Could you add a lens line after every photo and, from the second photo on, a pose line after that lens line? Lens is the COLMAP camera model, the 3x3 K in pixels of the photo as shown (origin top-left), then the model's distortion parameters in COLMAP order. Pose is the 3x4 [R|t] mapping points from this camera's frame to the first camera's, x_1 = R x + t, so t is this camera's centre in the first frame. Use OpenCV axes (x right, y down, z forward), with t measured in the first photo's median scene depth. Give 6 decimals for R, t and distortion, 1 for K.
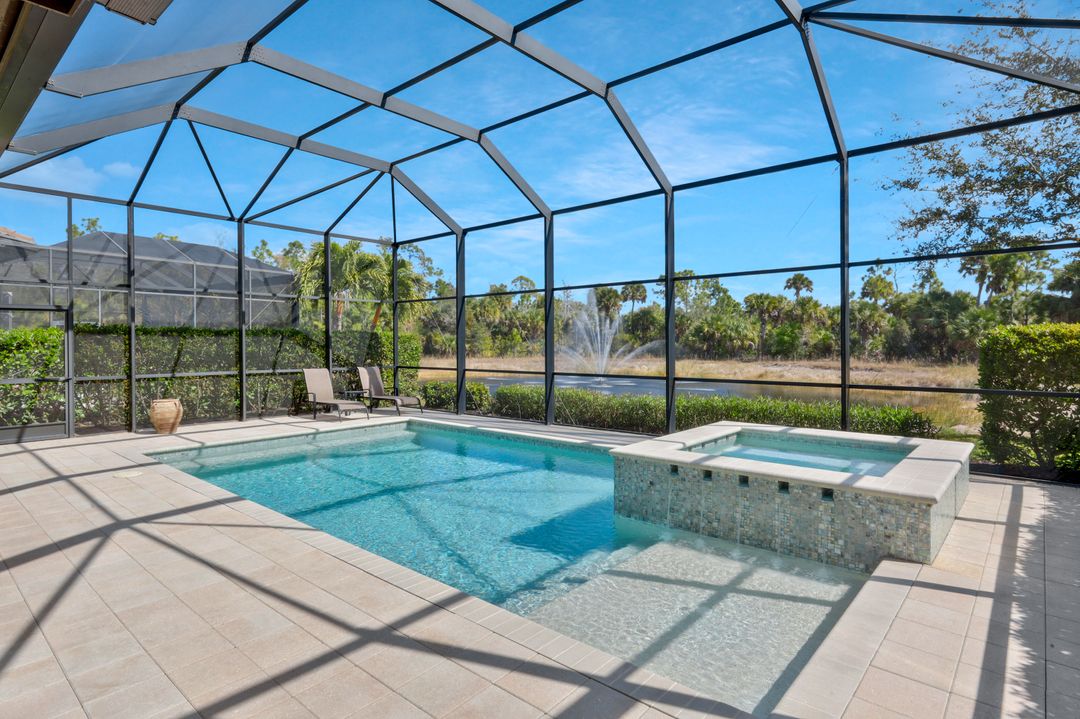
lens RADIAL K [[574.7, 0, 539.1], [0, 574.7, 344.9], [0, 0, 1]] dist [-0.003868, -0.000353]
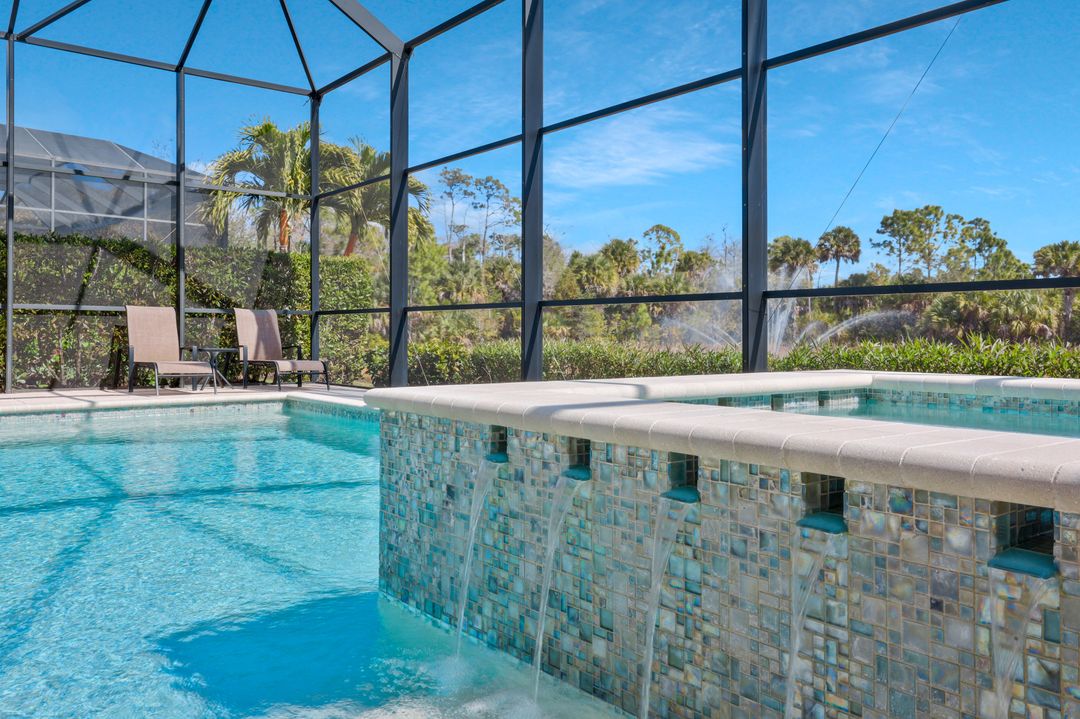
lens RADIAL K [[861.6, 0, 541.3], [0, 861.6, 334.7], [0, 0, 1]] dist [0.015552, -0.009745]
pose [[0.983641, 0.008246, -0.179948, 0.139301], [-0.008866, 0.999957, -0.002637, 0.068785], [0.179919, 0.004189, 0.983673, 0.243332]]
